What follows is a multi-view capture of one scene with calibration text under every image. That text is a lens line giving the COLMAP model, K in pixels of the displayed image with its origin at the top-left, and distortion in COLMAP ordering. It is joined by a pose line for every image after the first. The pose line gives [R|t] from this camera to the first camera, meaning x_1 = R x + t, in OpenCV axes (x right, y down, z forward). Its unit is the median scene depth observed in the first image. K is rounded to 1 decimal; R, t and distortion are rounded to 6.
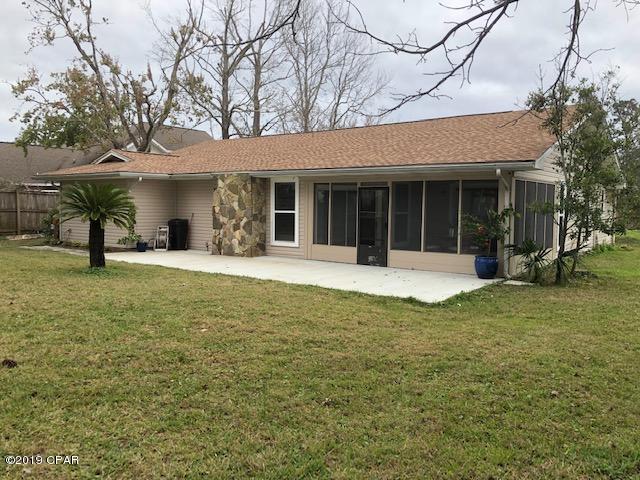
lens RADIAL K [[530.6, 0, 319.6], [0, 530.6, 237.7], [0, 0, 1]] dist [-0.000016, -0.004697]
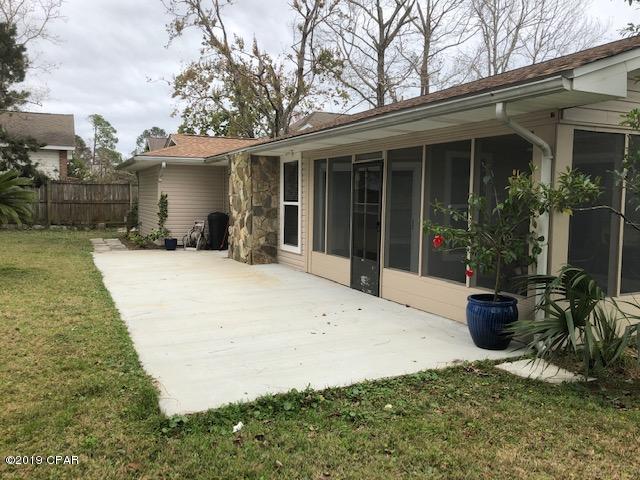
lens RADIAL K [[530.6, 0, 319.6], [0, 530.6, 237.7], [0, 0, 1]] dist [-0.000016, -0.004697]
pose [[0.868539, 0.039034, -0.494081, 0.316143], [-0.038589, 0.999193, 0.011106, -0.012527], [0.494116, 0.009420, 0.869345, 0.401831]]
